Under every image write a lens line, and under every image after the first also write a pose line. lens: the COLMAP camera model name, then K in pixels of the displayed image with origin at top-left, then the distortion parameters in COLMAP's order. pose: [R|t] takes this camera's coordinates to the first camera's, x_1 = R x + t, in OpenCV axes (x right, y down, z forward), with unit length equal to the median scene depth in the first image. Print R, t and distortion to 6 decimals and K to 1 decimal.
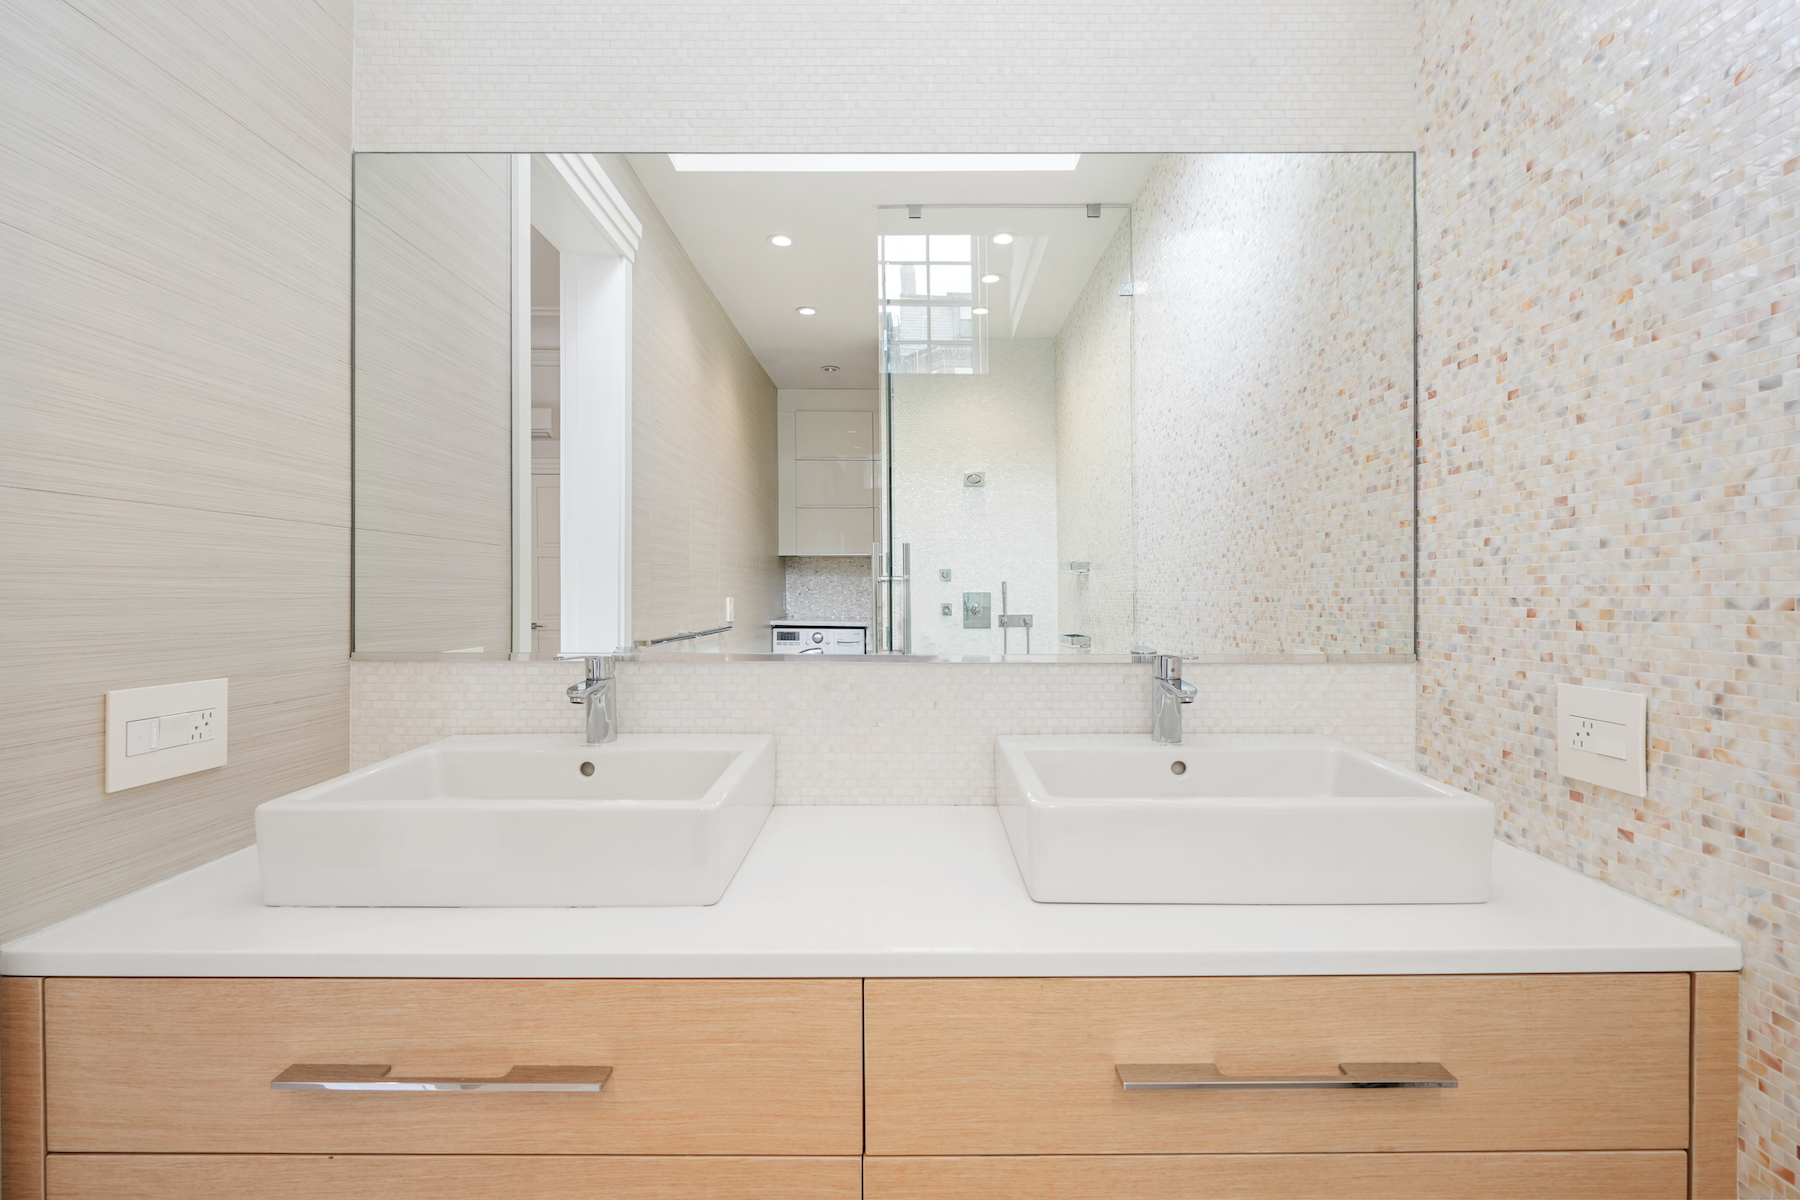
lens RADIAL K [[810.9, 0, 902.5], [0, 810.9, 593.4], [0, 0, 1]] dist [0.001865, 0.000128]
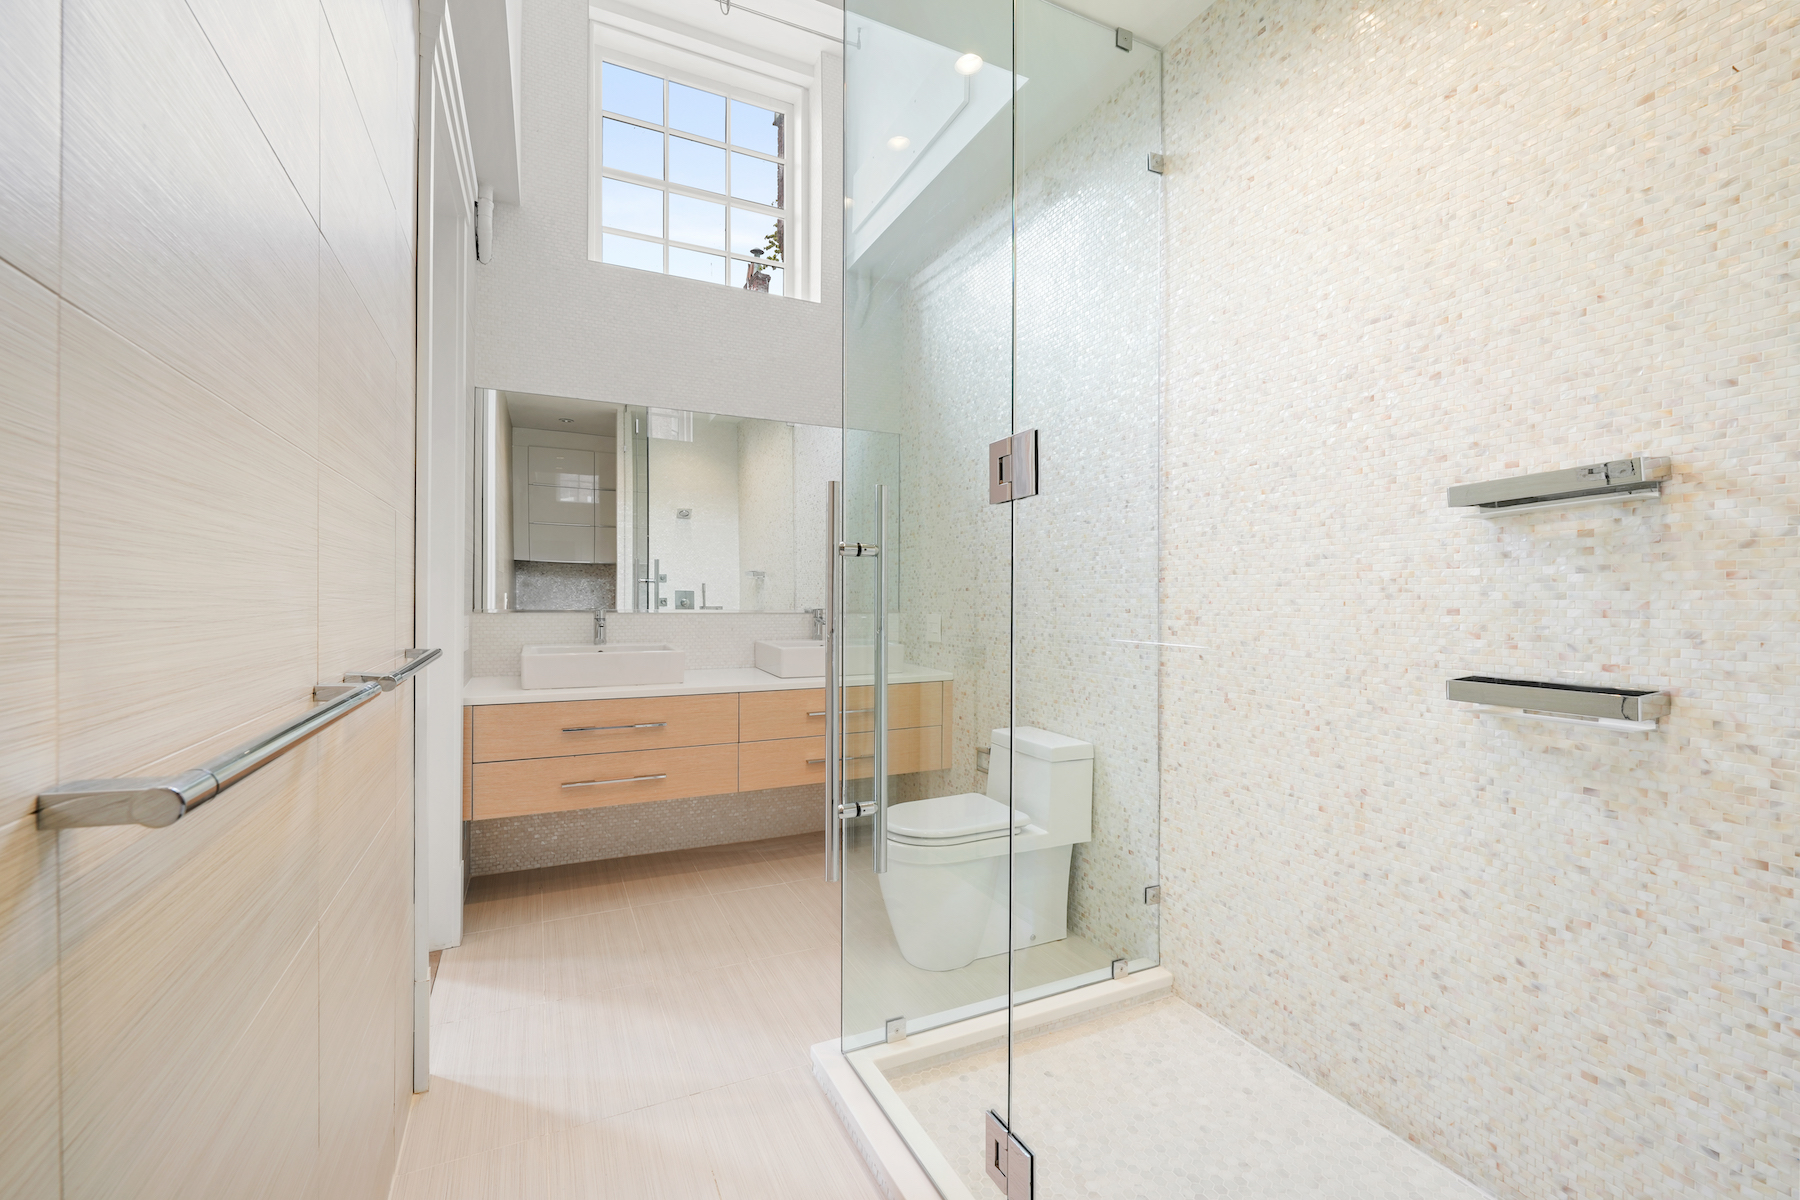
lens RADIAL K [[753.1, 0, 900.0], [0, 753.1, 600.0], [0, 0, 1]] dist [0.000084, -0.000001]
pose [[0.902602, 0.002190, 0.430471, -0.170969], [-0.004409, 0.999982, 0.004158, 0.009956], [-0.430454, -0.005651, 0.902595, -0.469856]]
